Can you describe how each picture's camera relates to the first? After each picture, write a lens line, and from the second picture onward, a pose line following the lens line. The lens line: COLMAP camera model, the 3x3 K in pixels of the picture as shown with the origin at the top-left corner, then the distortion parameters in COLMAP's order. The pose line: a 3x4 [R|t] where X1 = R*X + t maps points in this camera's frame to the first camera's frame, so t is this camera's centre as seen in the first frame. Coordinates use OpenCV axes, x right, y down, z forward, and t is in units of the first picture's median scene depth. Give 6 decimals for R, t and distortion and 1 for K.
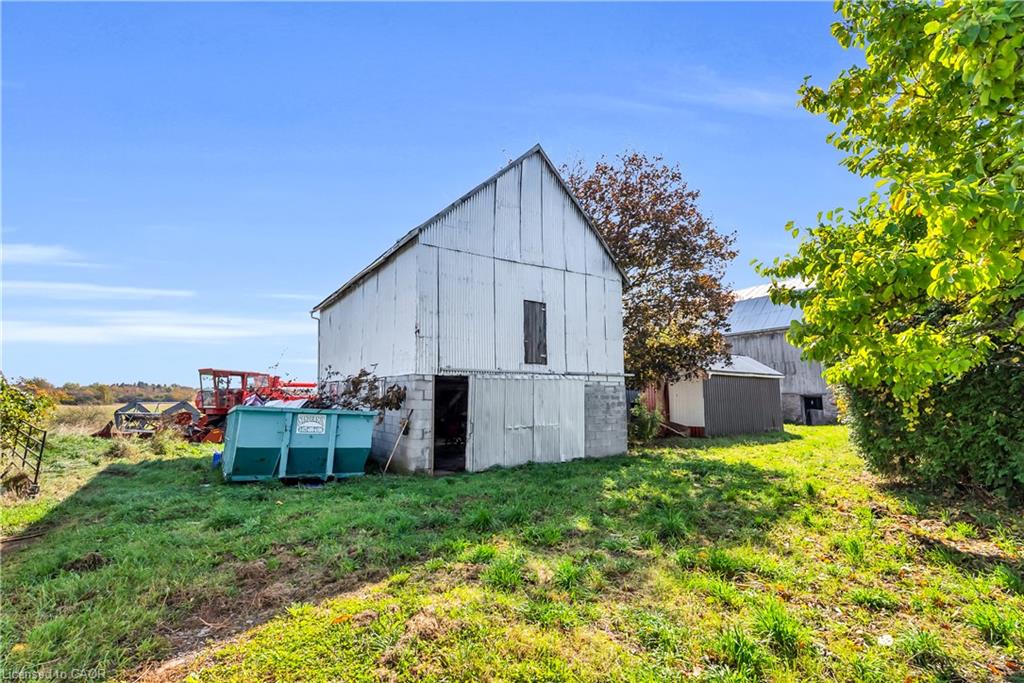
lens RADIAL K [[447.8, 0, 512.0], [0, 447.8, 341.5], [0, 0, 1]] dist [0.000557, 0.000187]
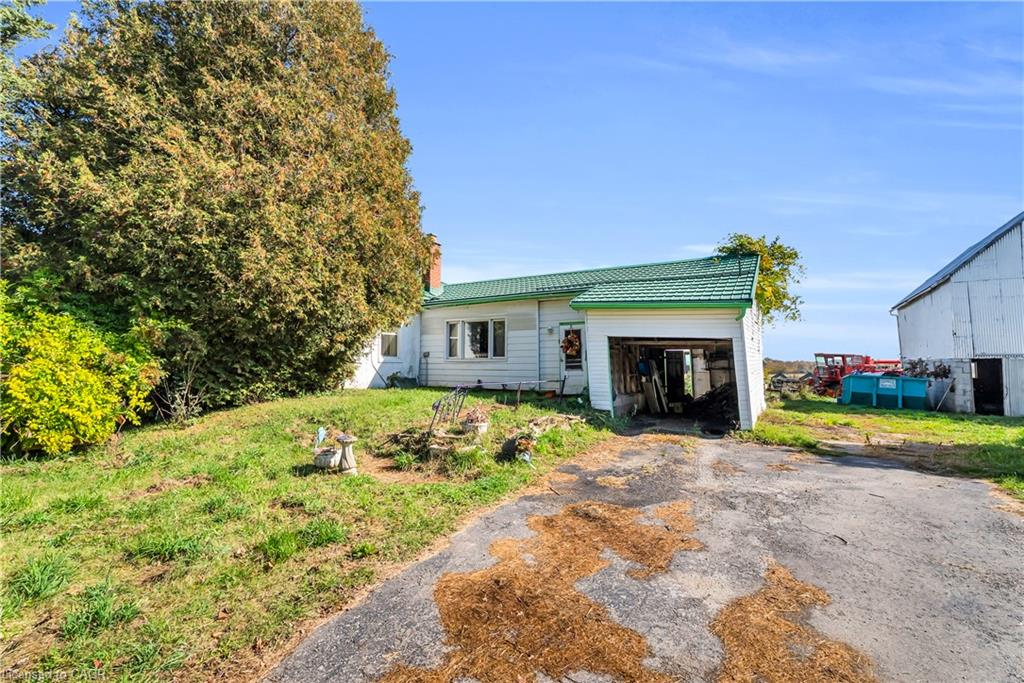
lens RADIAL K [[447.8, 0, 512.0], [0, 447.8, 341.5], [0, 0, 1]] dist [0.000557, 0.000187]
pose [[0.401919, -0.053833, -0.914092, 0.668473], [0.108454, 0.994042, -0.010856, -0.155862], [0.909230, -0.094774, 0.405363, -1.239252]]
